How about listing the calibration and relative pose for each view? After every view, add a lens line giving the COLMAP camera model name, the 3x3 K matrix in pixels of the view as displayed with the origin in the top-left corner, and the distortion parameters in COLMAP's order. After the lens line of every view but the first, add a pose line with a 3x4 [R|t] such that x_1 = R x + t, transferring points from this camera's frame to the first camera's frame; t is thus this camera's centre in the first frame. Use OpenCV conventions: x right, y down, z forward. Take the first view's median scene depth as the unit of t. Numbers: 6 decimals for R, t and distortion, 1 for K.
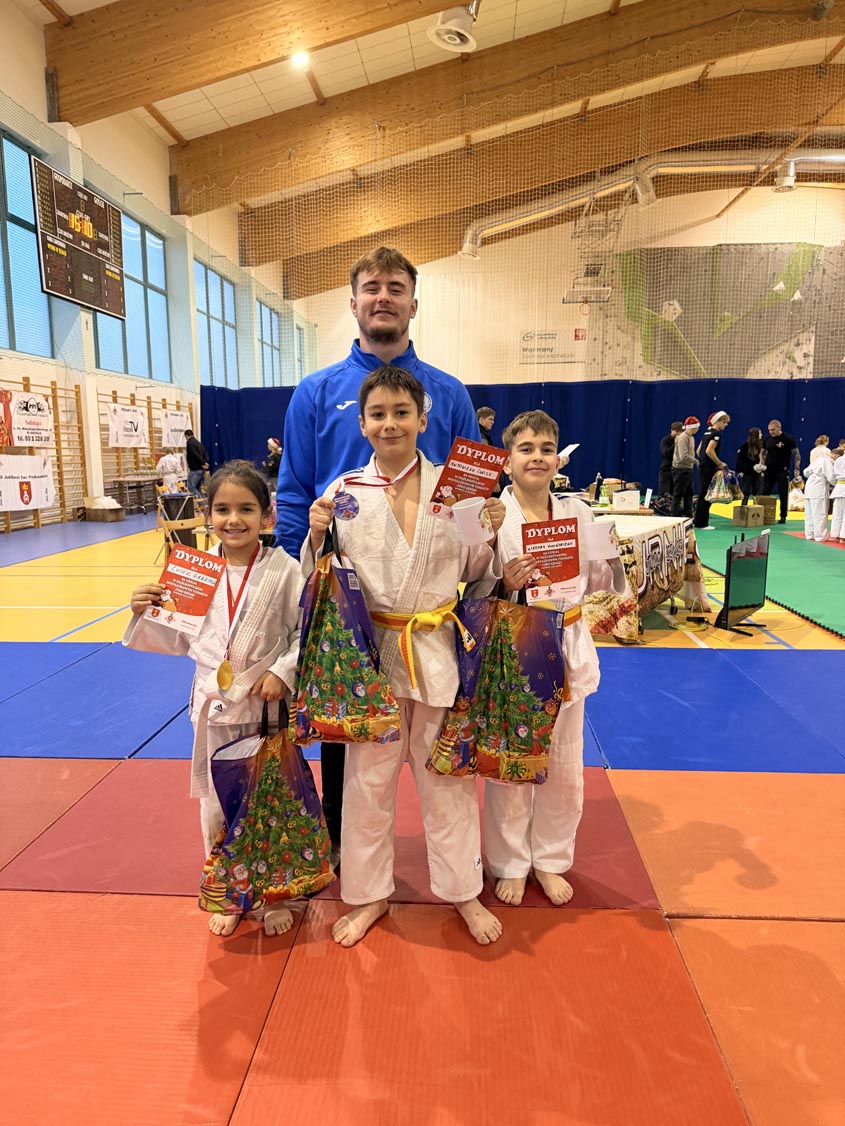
lens RADIAL K [[796.3, 0, 424.7], [0, 796.3, 560.2], [0, 0, 1]] dist [0.007472, -0.006821]
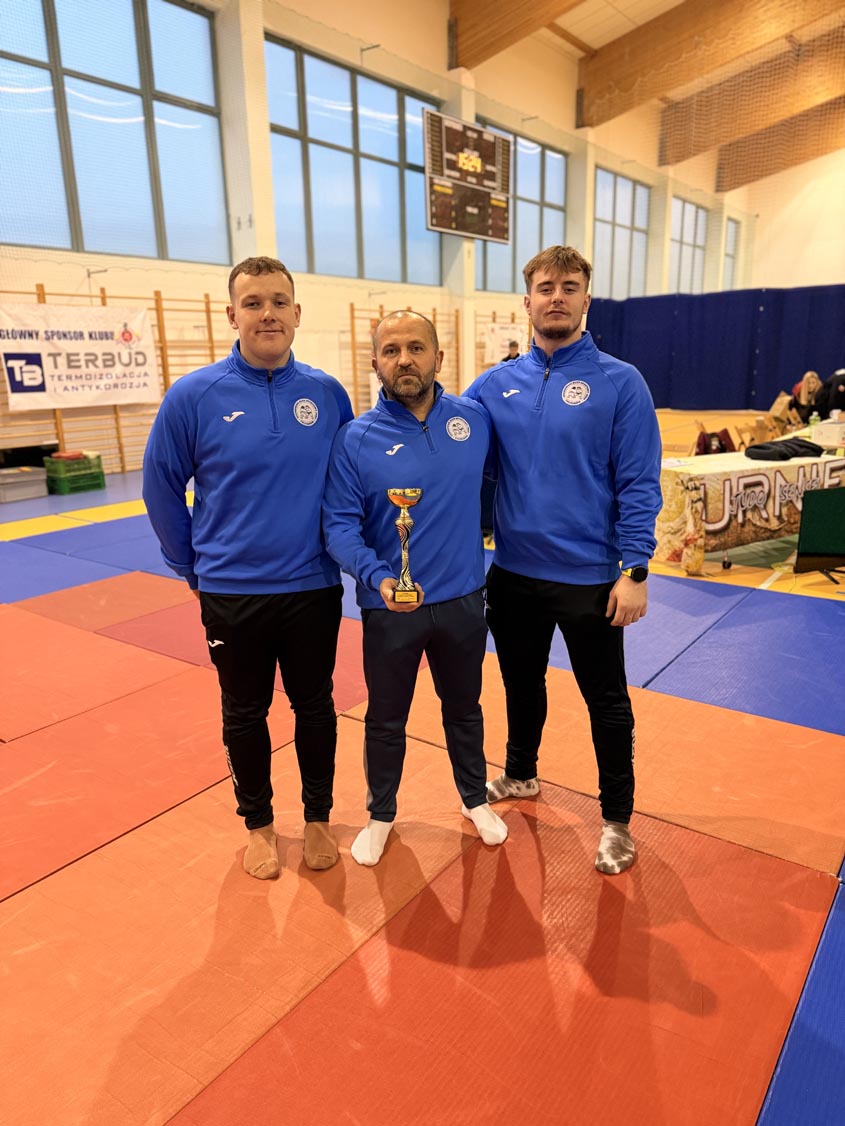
lens RADIAL K [[808.2, 0, 422.5], [0, 808.2, 563.0], [0, 0, 1]] dist [-0.005775, -0.007694]
pose [[0.844726, 0.120352, -0.521492, 0.129419], [-0.057863, 0.989214, 0.134565, -0.008980], [0.532062, -0.083496, 0.842579, -0.026273]]
